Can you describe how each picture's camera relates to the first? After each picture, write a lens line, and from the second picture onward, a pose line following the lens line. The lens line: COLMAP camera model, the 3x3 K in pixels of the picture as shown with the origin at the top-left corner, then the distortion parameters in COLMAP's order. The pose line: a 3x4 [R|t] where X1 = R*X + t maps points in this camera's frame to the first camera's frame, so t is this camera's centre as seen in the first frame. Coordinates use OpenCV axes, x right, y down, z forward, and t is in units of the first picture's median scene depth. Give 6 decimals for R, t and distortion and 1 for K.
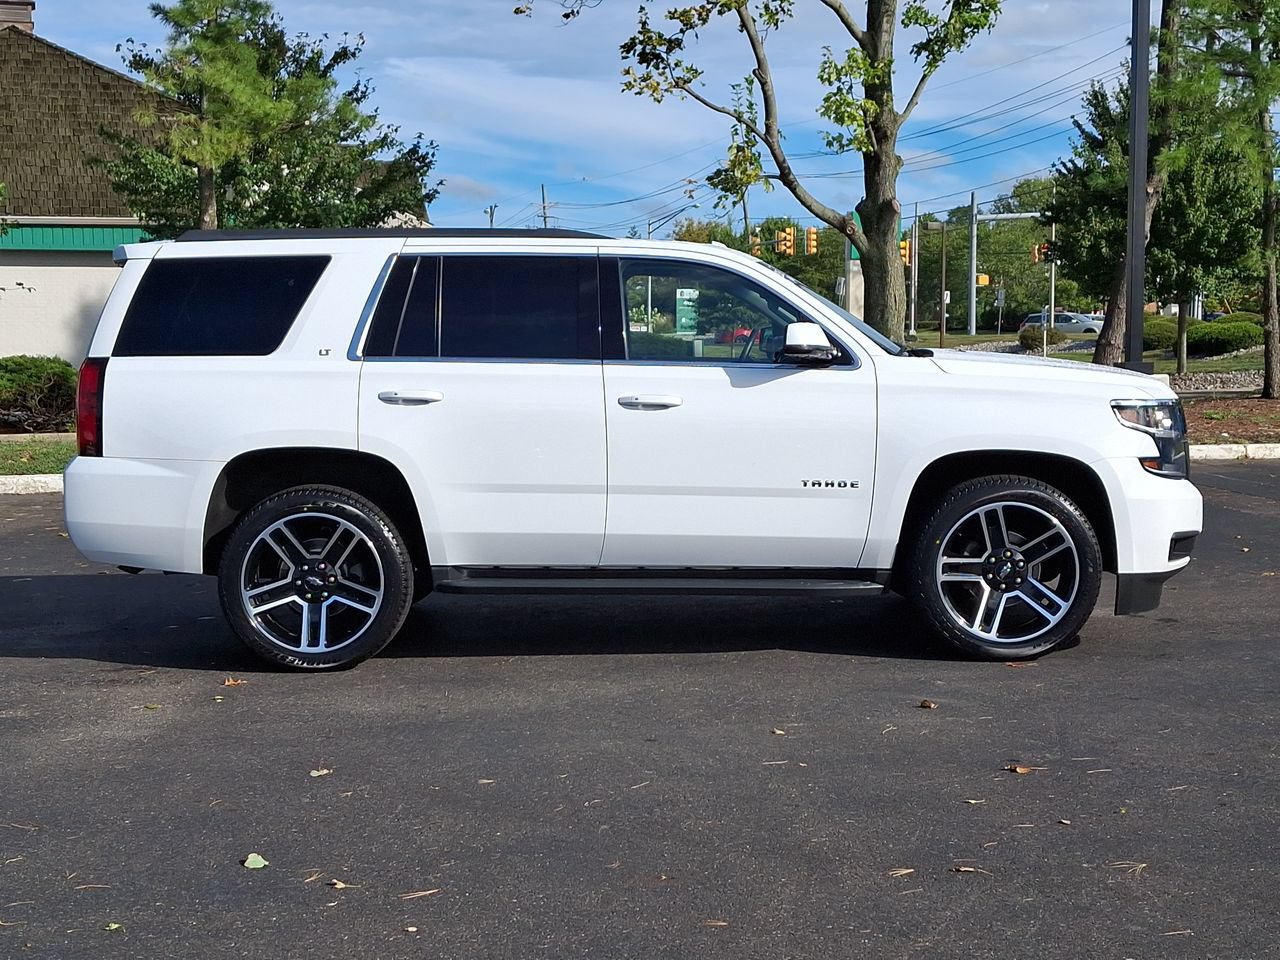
lens RADIAL K [[1881.3, 0, 668.5], [0, 1881.3, 474.6], [0, 0, 1]] dist [0.113688, -0.018282]
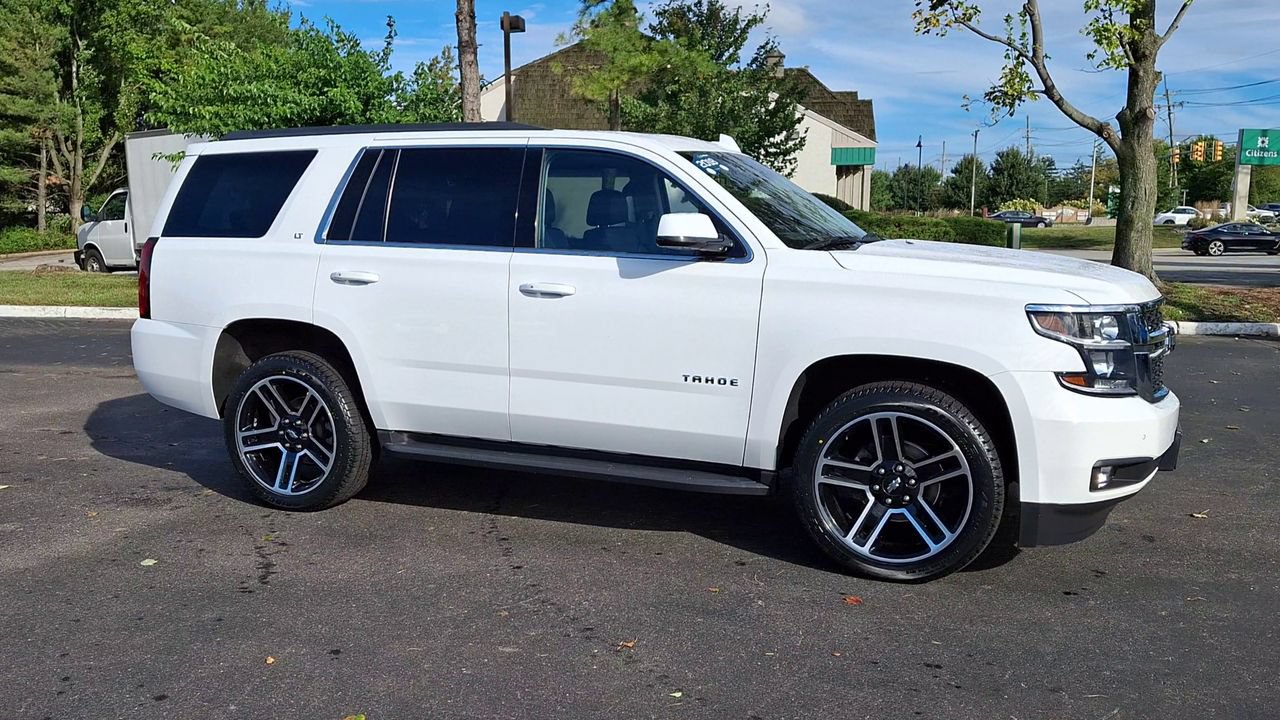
lens RADIAL K [[1142.0, 0, 625.8], [0, 1142.0, 369.9], [0, 0, 1]] dist [0.122158, -0.266578]
pose [[0.915609, 0.061663, -0.397313, 0.278033], [-0.038295, 0.997052, 0.066491, -0.037638], [0.400242, -0.045664, 0.915271, 0.438506]]
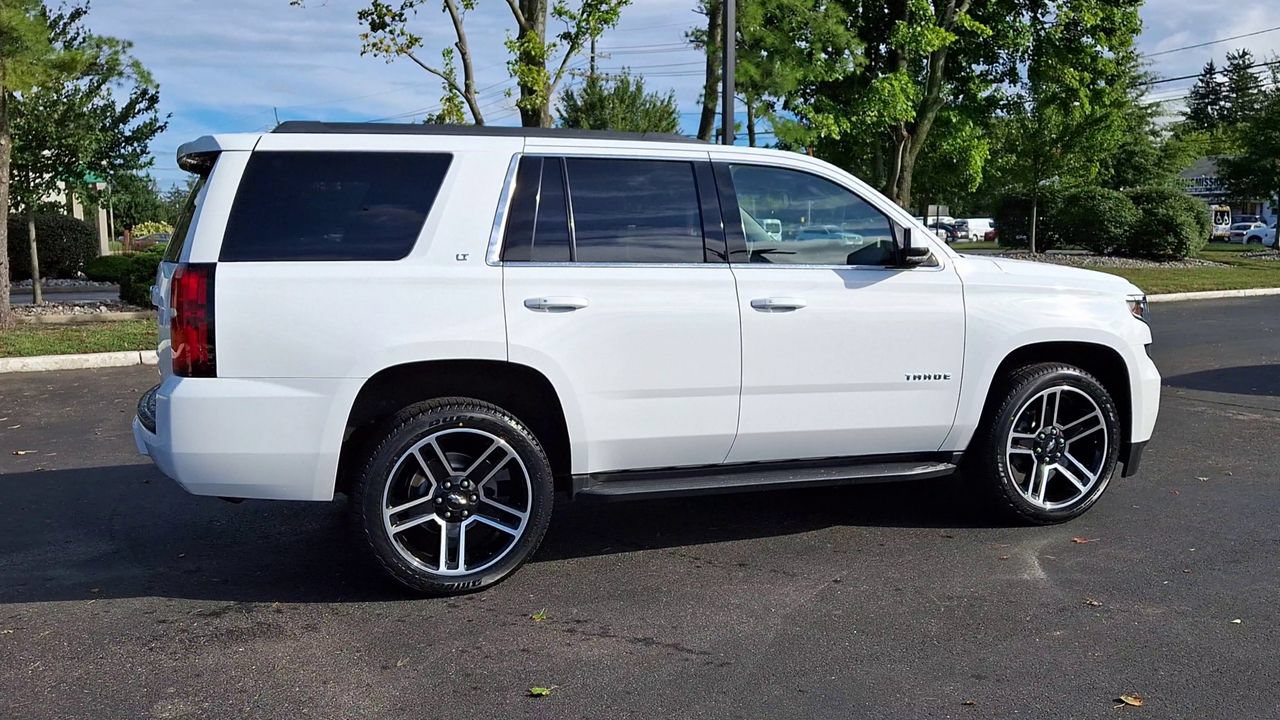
lens RADIAL K [[1142.0, 0, 625.8], [0, 1142.0, 369.9], [0, 0, 1]] dist [0.122158, -0.266578]
pose [[0.937724, -0.035929, 0.345519, -0.302869], [0.023385, 0.998910, 0.040408, -0.029630], [-0.346594, -0.029811, 0.937541, 0.436507]]
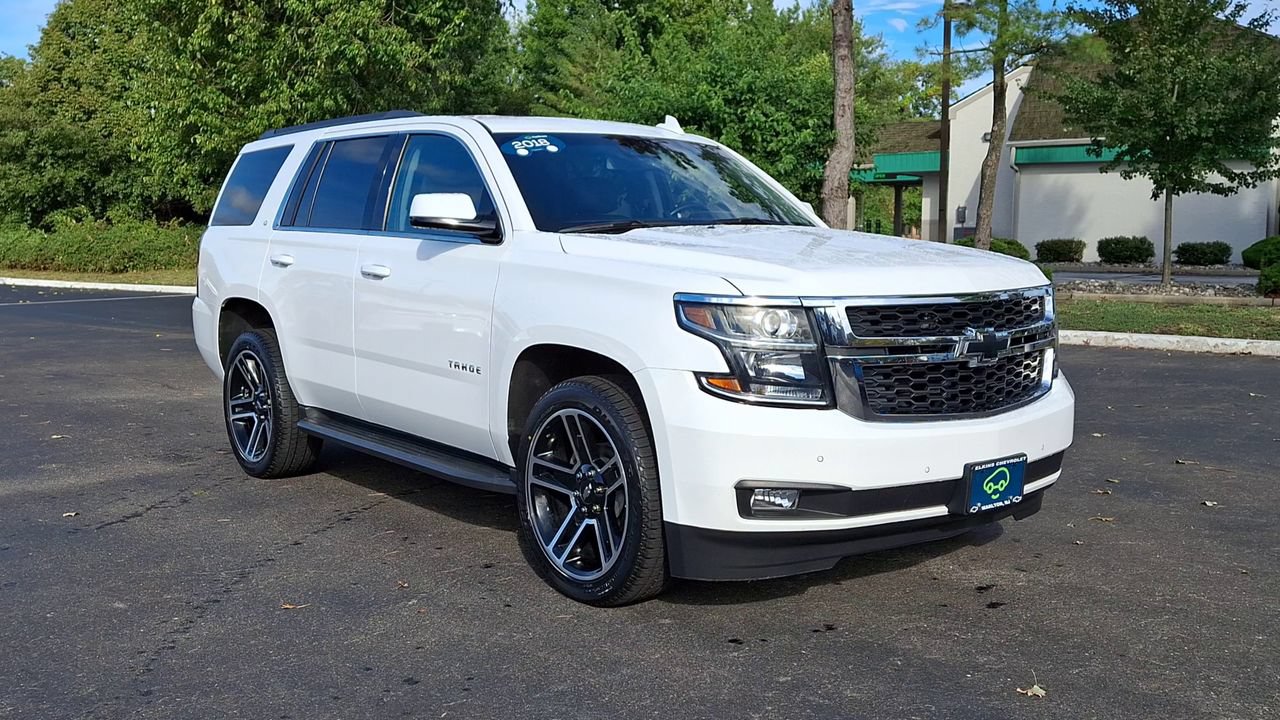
lens RADIAL K [[1234.6, 0, 637.4], [0, 1234.6, 335.9], [0, 0, 1]] dist [0.142415, -0.358148]
pose [[0.621851, 0.076027, -0.779436, 0.609316], [-0.067443, 0.996778, 0.043420, -0.042400], [0.780226, 0.025567, 0.624975, 0.678451]]
